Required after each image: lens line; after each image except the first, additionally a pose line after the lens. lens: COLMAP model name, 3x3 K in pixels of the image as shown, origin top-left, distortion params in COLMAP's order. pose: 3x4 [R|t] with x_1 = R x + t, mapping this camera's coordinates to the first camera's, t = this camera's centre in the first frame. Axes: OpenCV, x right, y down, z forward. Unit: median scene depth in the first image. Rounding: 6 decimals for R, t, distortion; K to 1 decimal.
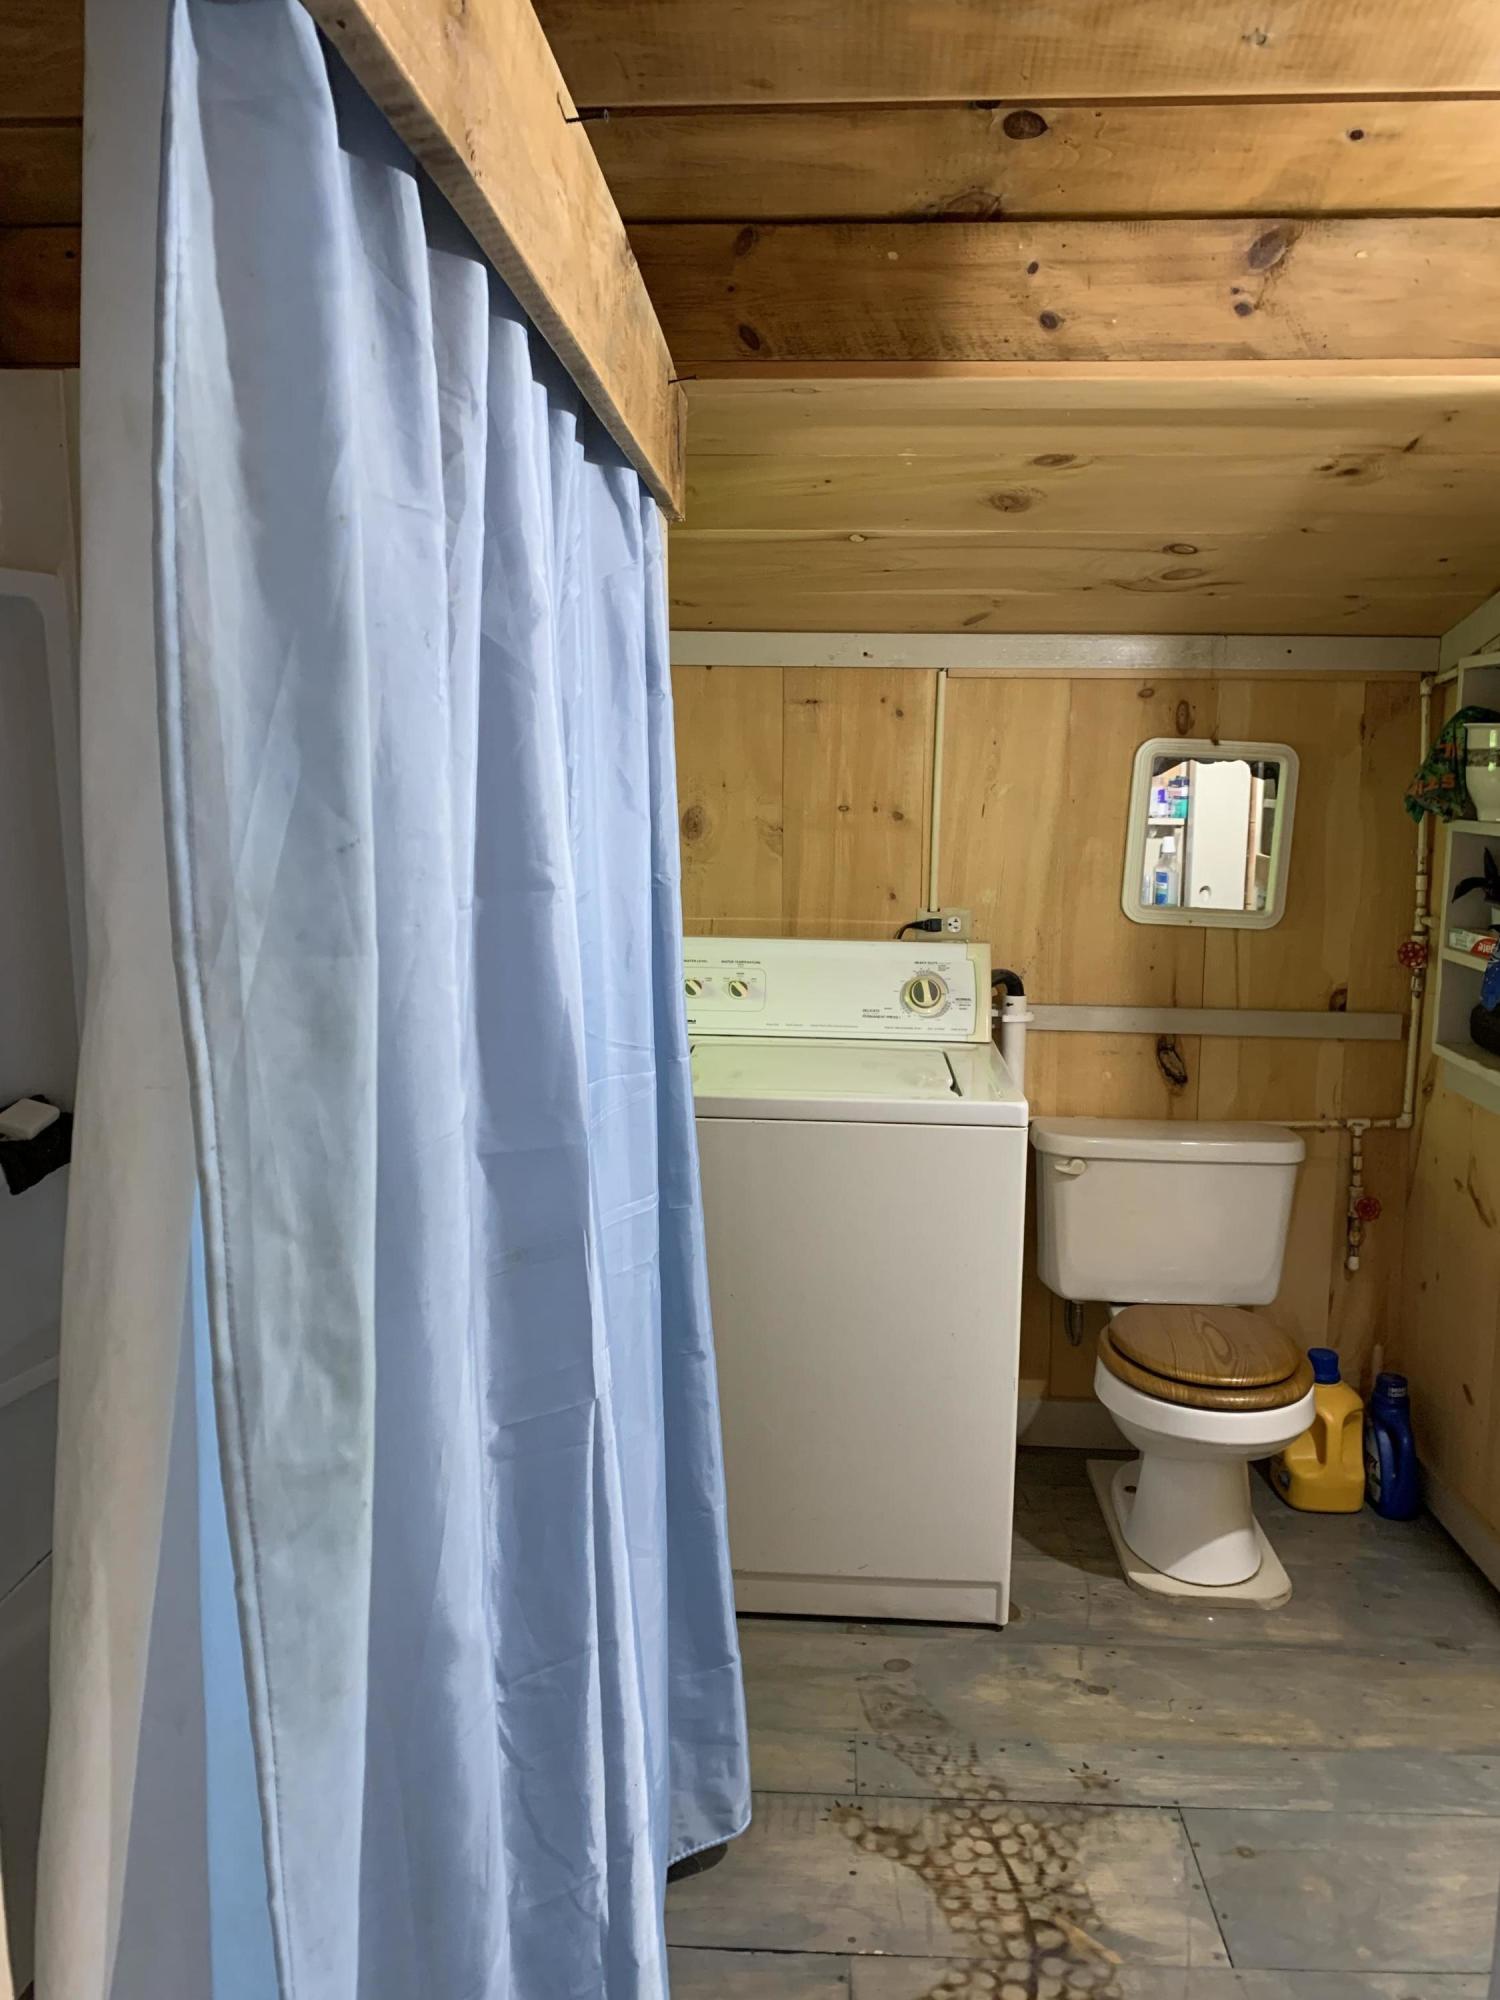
lens RADIAL K [[1504.9, 0, 748.9], [0, 1504.9, 1001.8], [0, 0, 1]] dist [-0.001654, -0.012388]
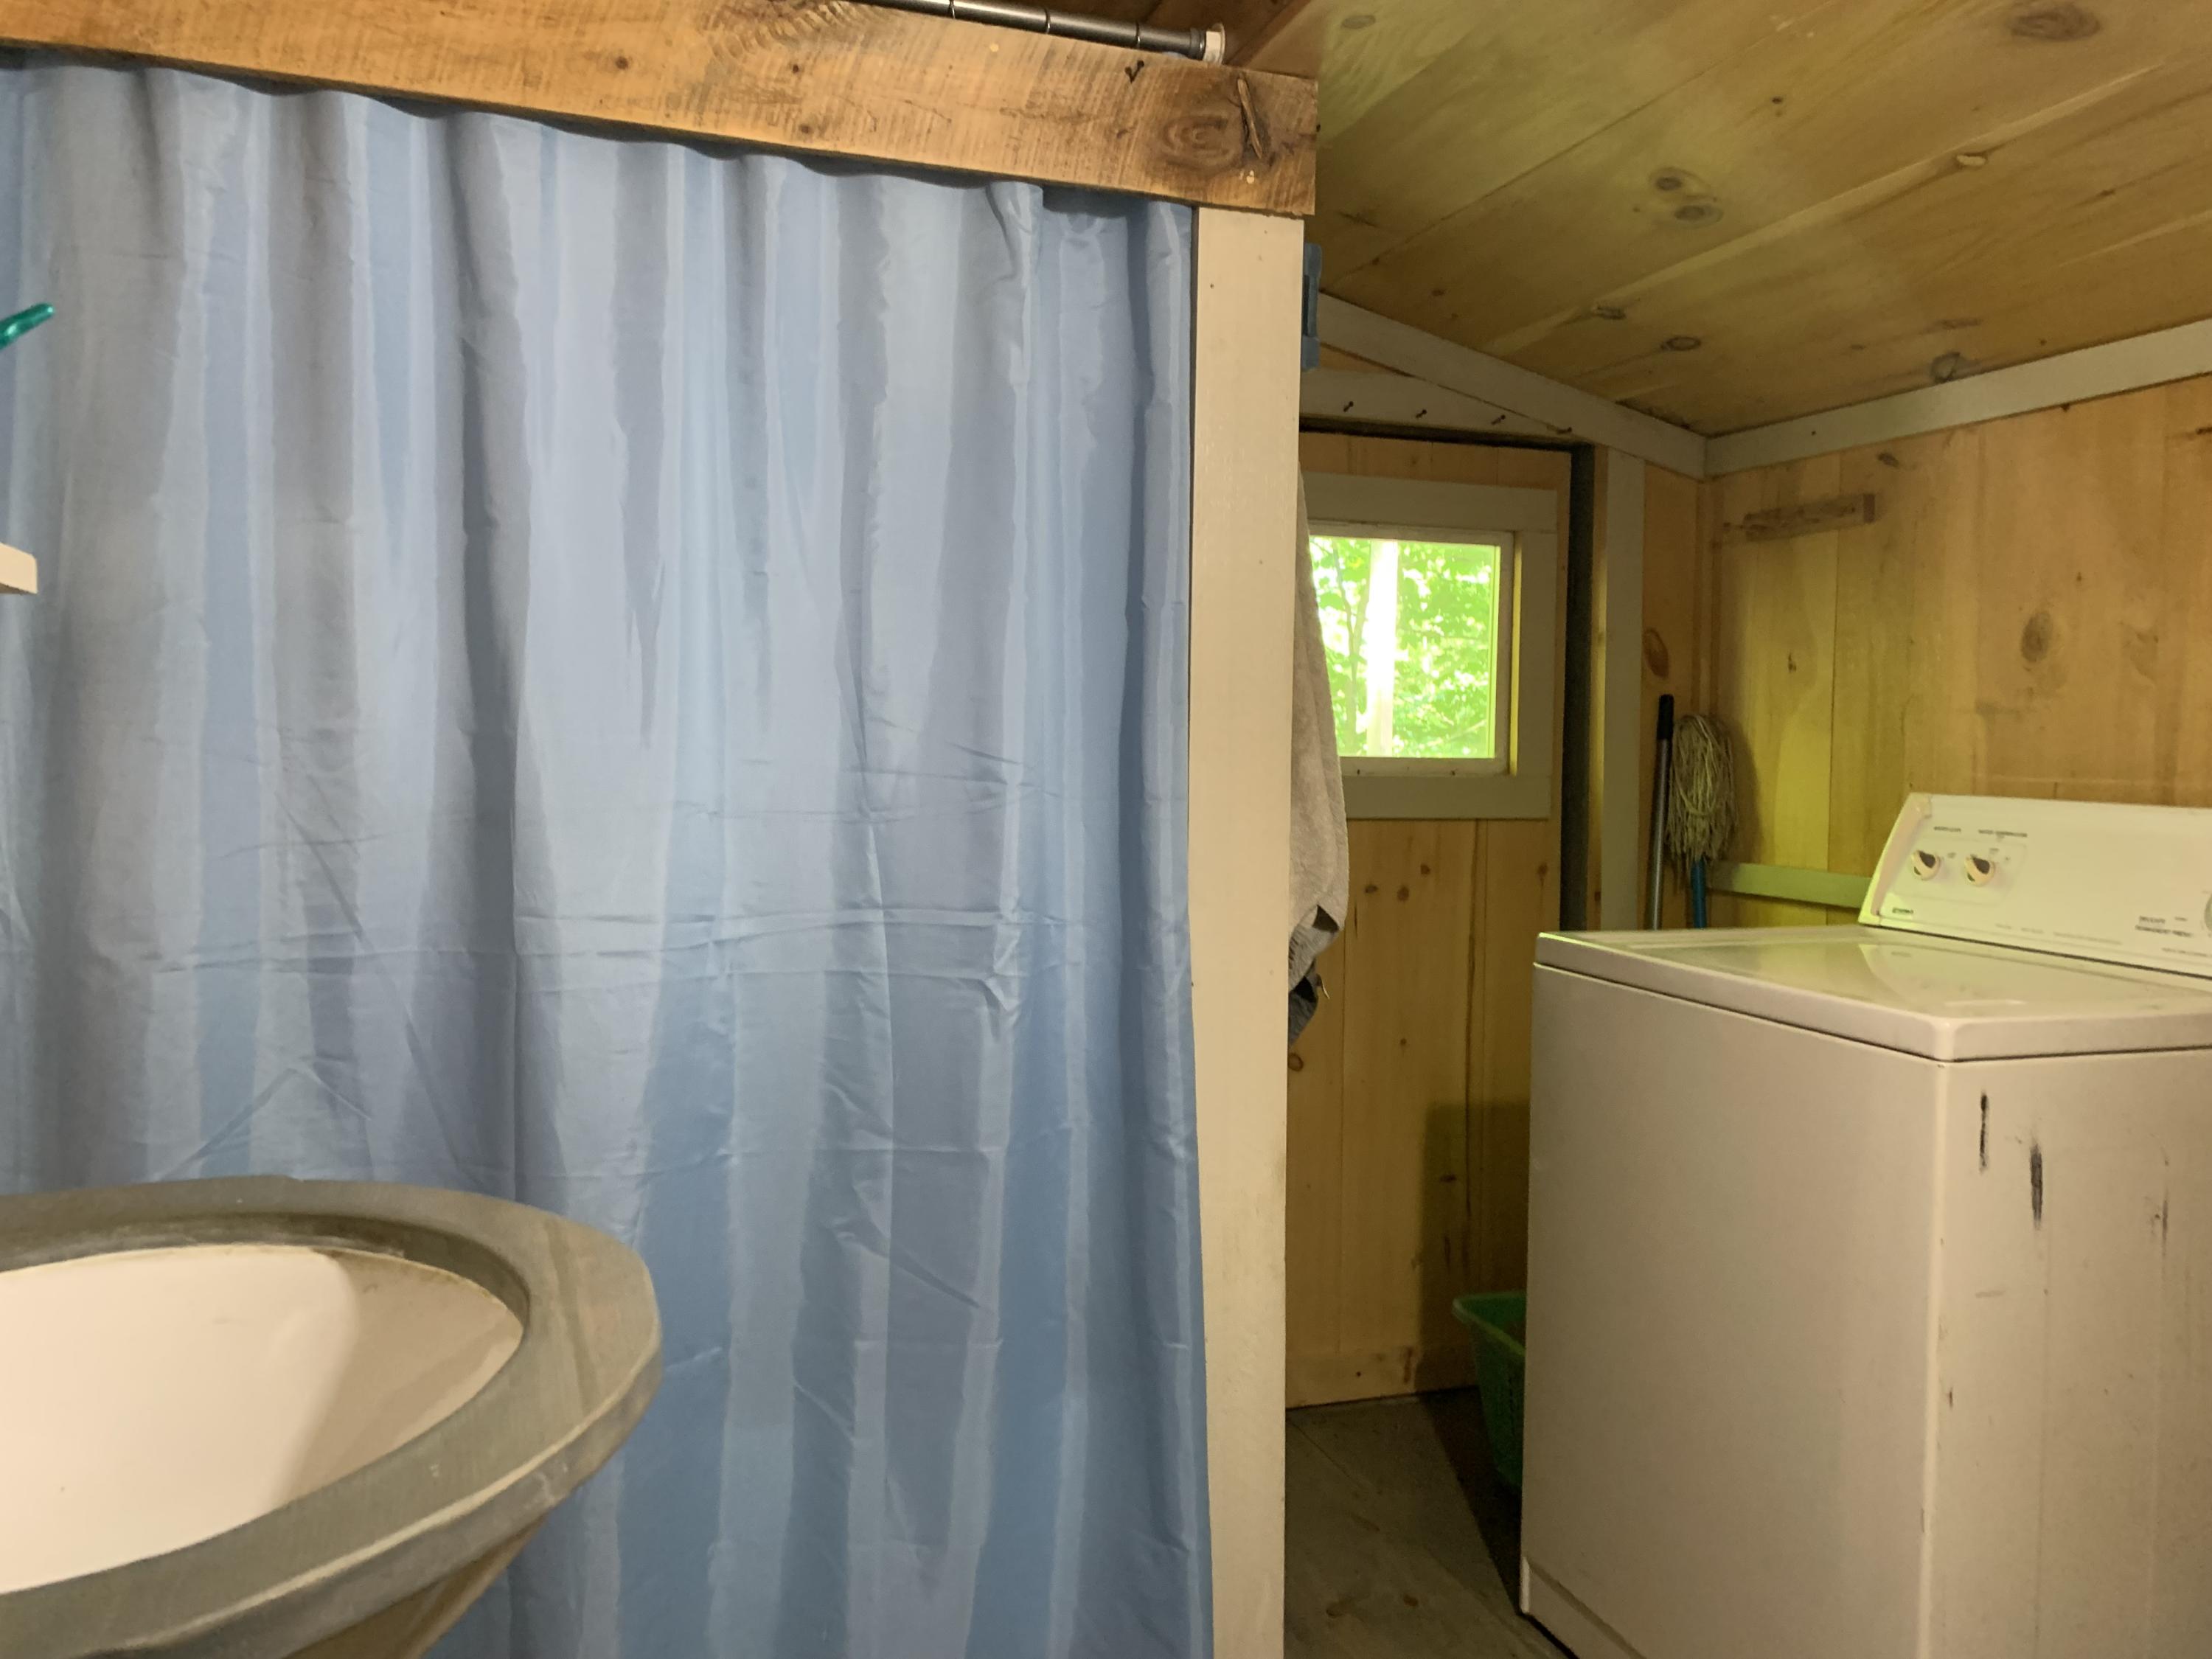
lens RADIAL K [[1664.5, 0, 1111.1], [0, 1664.5, 825.1], [0, 0, 1]] dist [-0.001654, -0.012388]
pose [[0.376411, 0.043313, -0.925440, 0.516549], [-0.158039, 0.987267, -0.018074, 0.044363], [0.912874, 0.153059, 0.378463, 0.362117]]
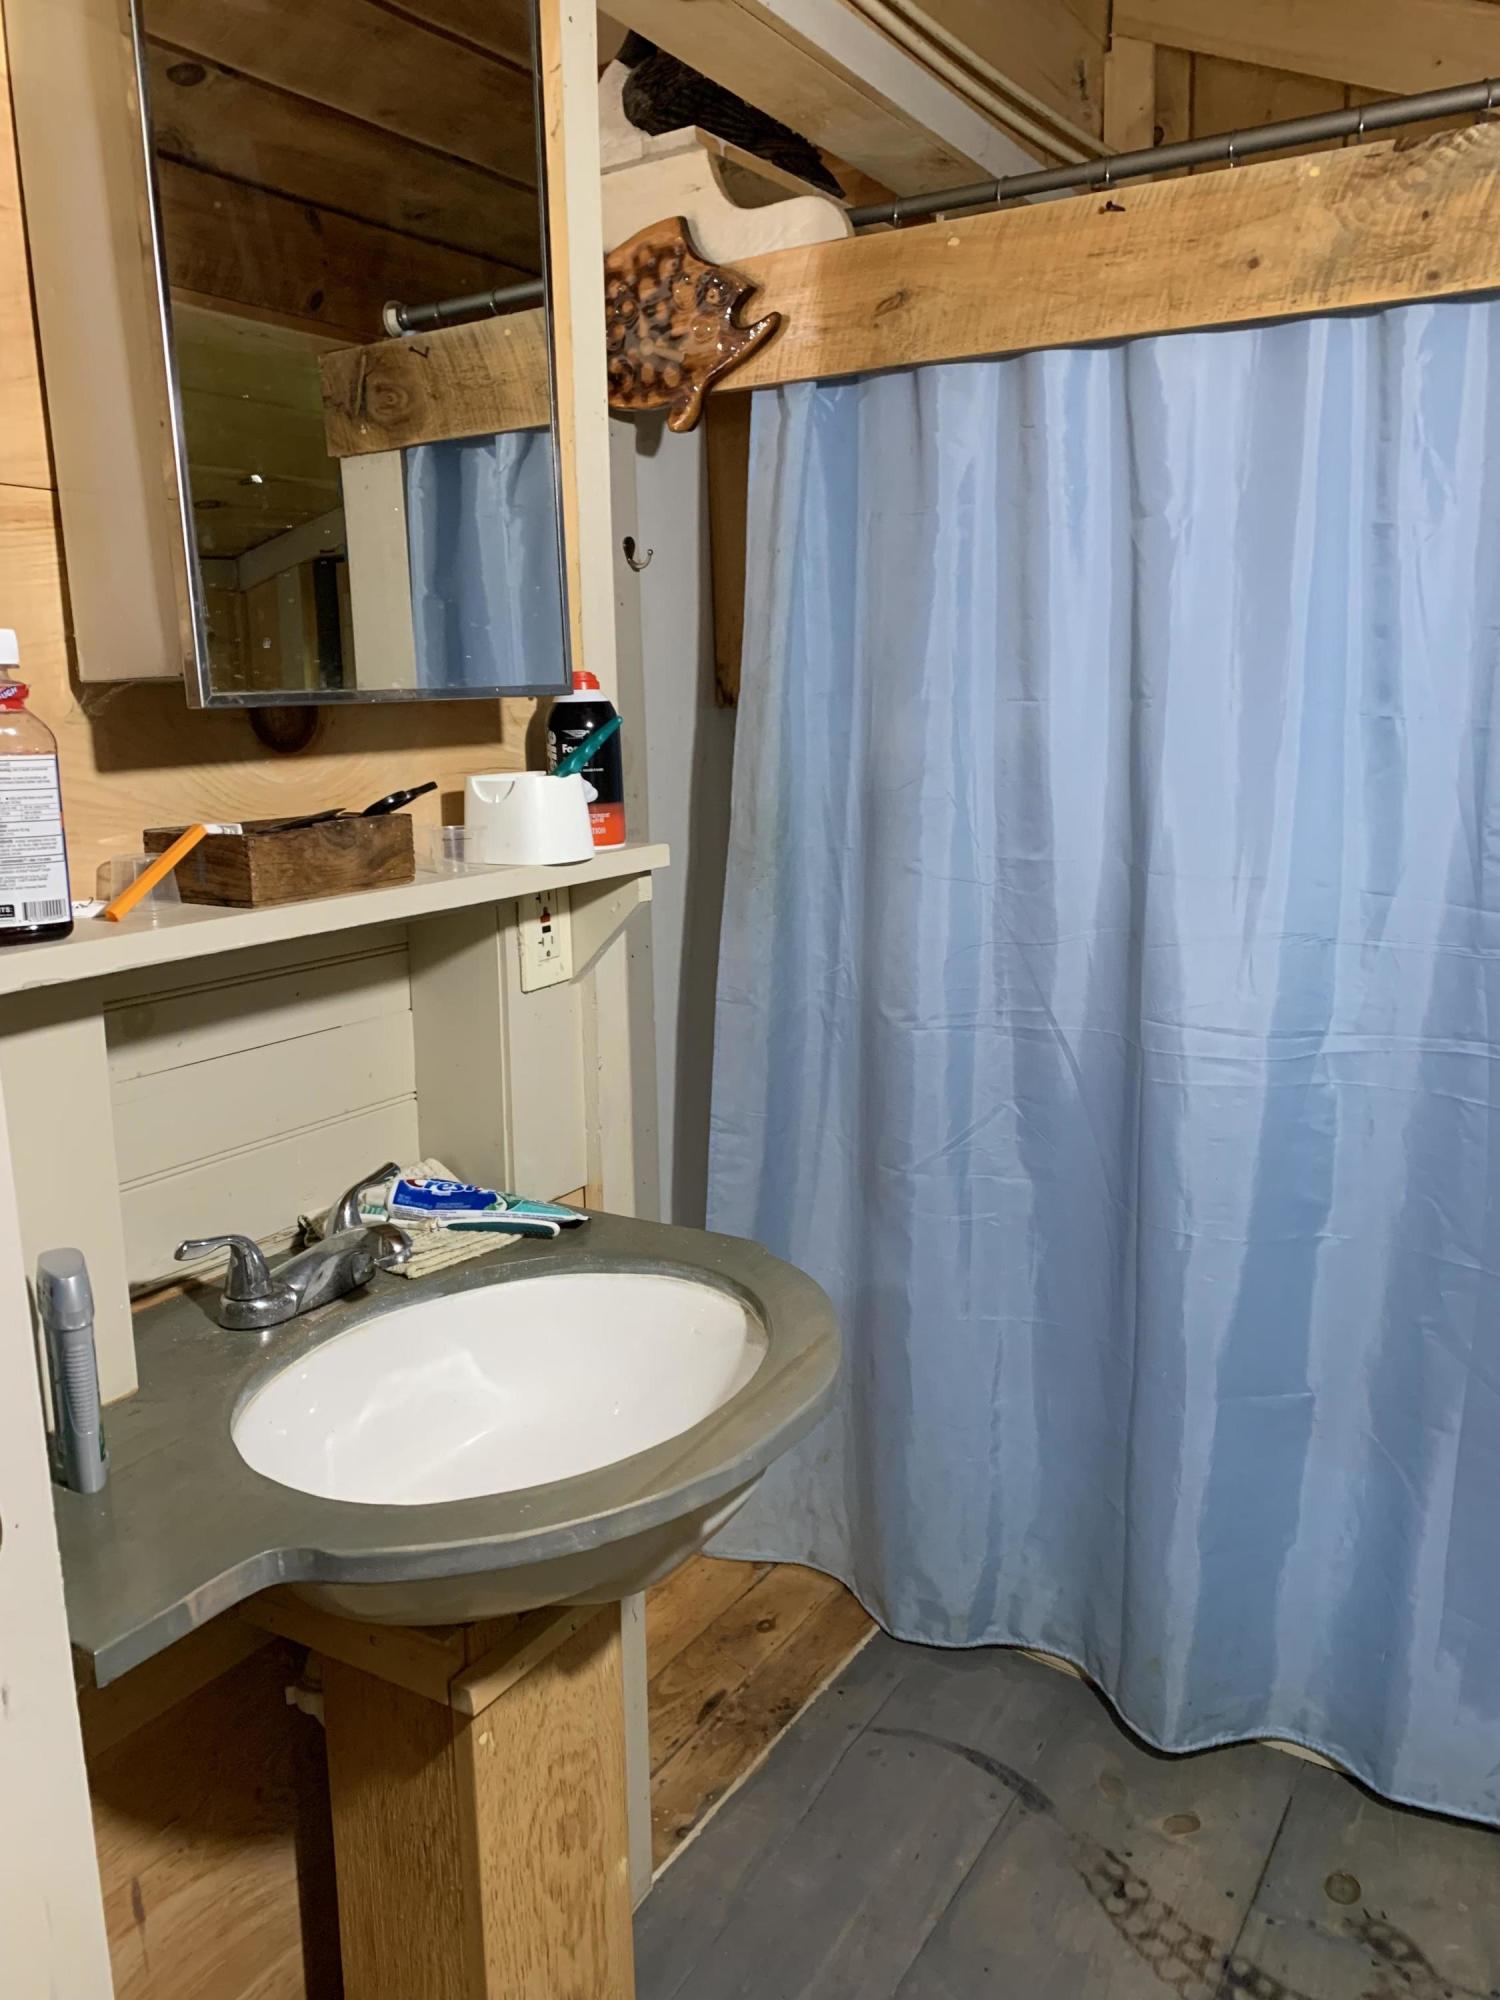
lens RADIAL K [[1504.9, 0, 752.4], [0, 1504.9, 999.5], [0, 0, 1]] dist [-0.001654, -0.012388]
pose [[-0.490929, 0.193013, -0.849550, 0.535238], [-0.109193, 0.953827, 0.279804, -0.061419], [0.864330, 0.230129, -0.447186, 0.522126]]
